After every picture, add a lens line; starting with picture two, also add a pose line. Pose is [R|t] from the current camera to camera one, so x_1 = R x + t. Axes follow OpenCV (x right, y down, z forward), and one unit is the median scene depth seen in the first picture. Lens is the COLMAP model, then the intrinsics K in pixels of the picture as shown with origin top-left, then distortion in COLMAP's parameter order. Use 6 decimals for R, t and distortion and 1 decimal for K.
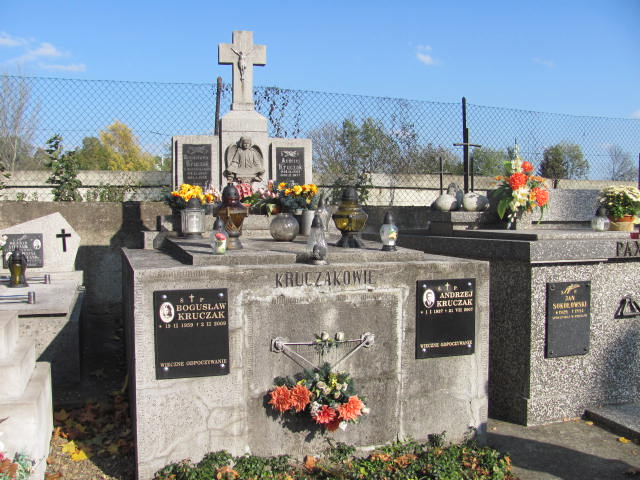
lens RADIAL K [[735.2, 0, 320.0], [0, 735.2, 240.0], [0, 0, 1]] dist [-0.130530, -0.005140]
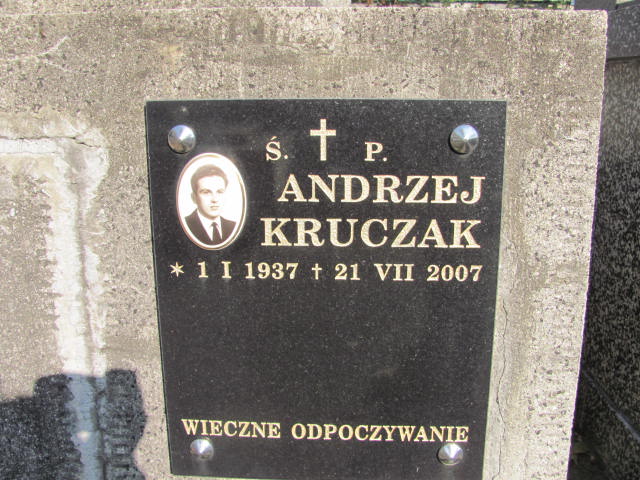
lens RADIAL K [[735.2, 0, 320.0], [0, 735.2, 240.0], [0, 0, 1]] dist [-0.130530, -0.005140]
pose [[0.931910, 0.095633, -0.349856, 0.237399], [-0.016149, 0.974595, 0.223390, 0.047032], [0.362331, -0.202530, 0.909779, 0.829914]]
